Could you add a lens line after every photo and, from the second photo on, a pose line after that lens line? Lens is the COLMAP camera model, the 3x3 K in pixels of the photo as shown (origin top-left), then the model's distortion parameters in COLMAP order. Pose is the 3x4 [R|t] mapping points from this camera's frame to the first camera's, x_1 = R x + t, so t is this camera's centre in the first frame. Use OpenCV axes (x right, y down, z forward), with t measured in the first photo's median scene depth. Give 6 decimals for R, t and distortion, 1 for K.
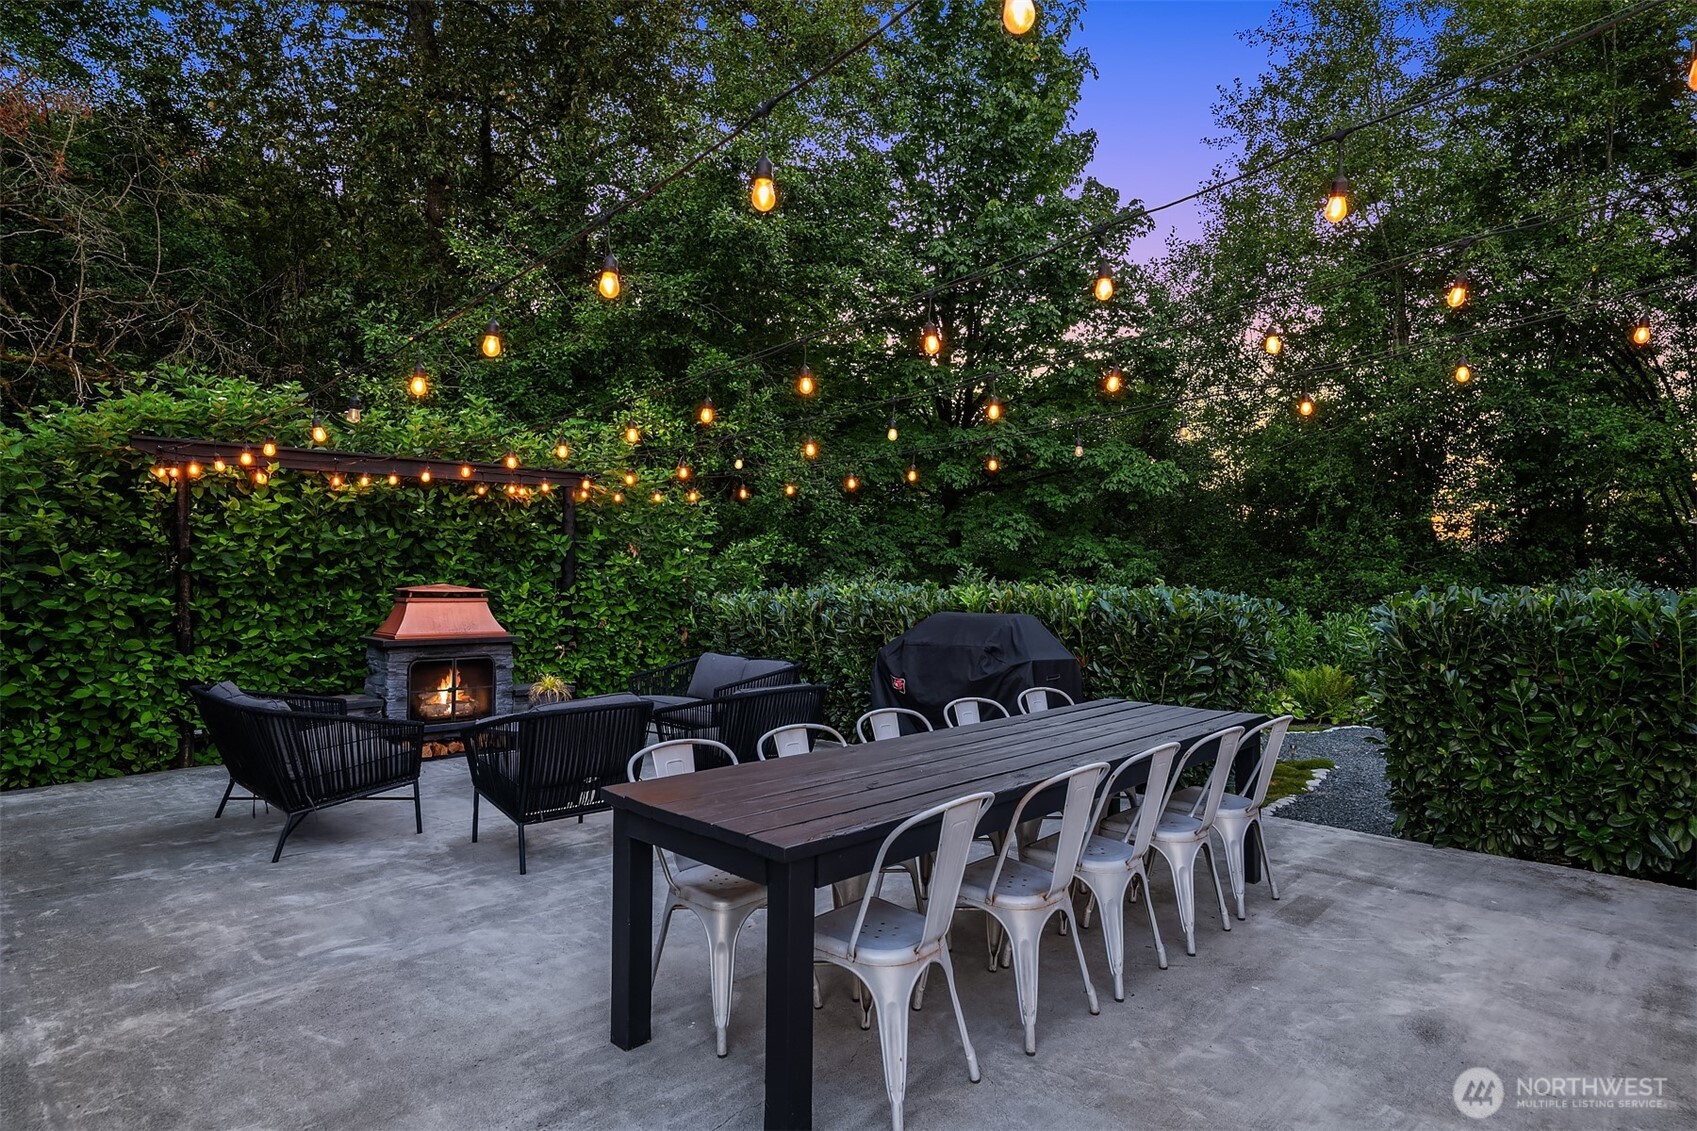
lens RADIAL K [[933.3, 0, 848.5], [0, 933.3, 560.6], [0, 0, 1]] dist [-0.001648, -0.001099]
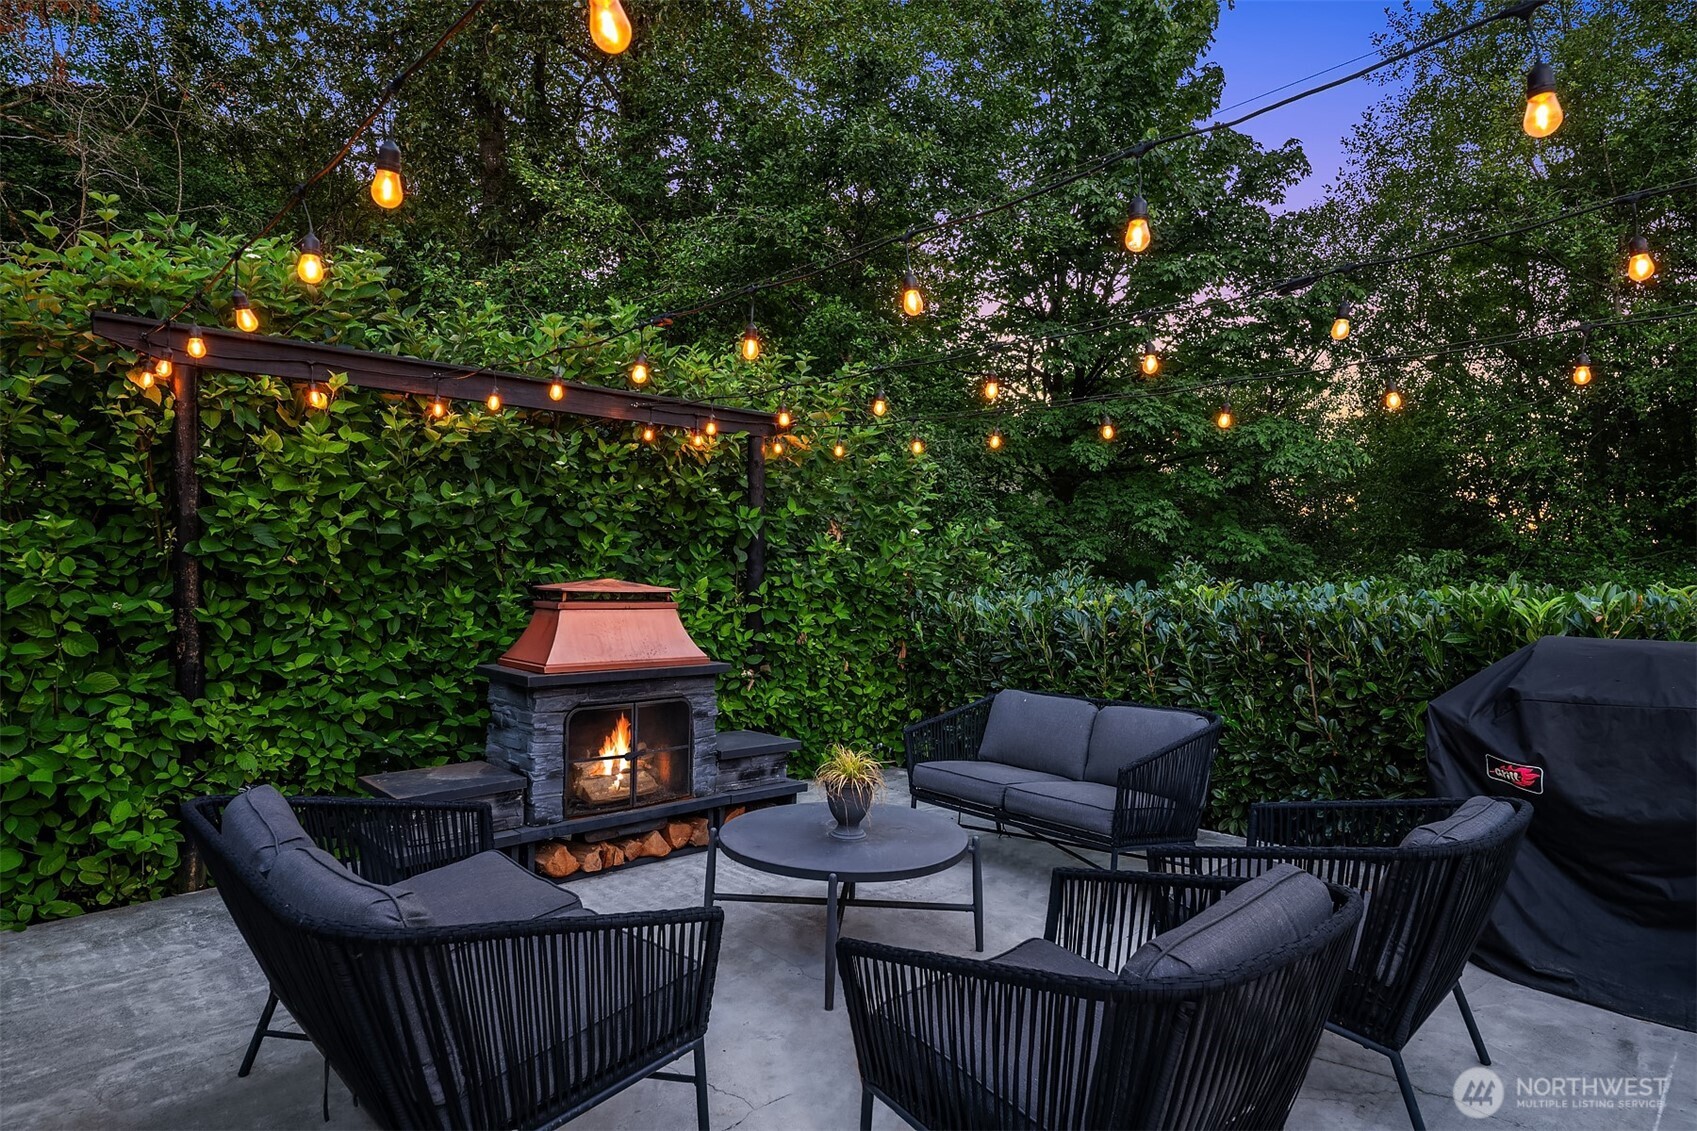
lens RADIAL K [[923.3, 0, 848.5], [0, 923.3, 565.5], [0, 0, 1]] dist [-0.002529, -0.001403]
pose [[0.999807, 0.005956, -0.018695, -0.277995], [-0.005765, 0.999931, 0.010258, 0.009432], [0.018755, -0.010149, 0.999773, 0.414820]]
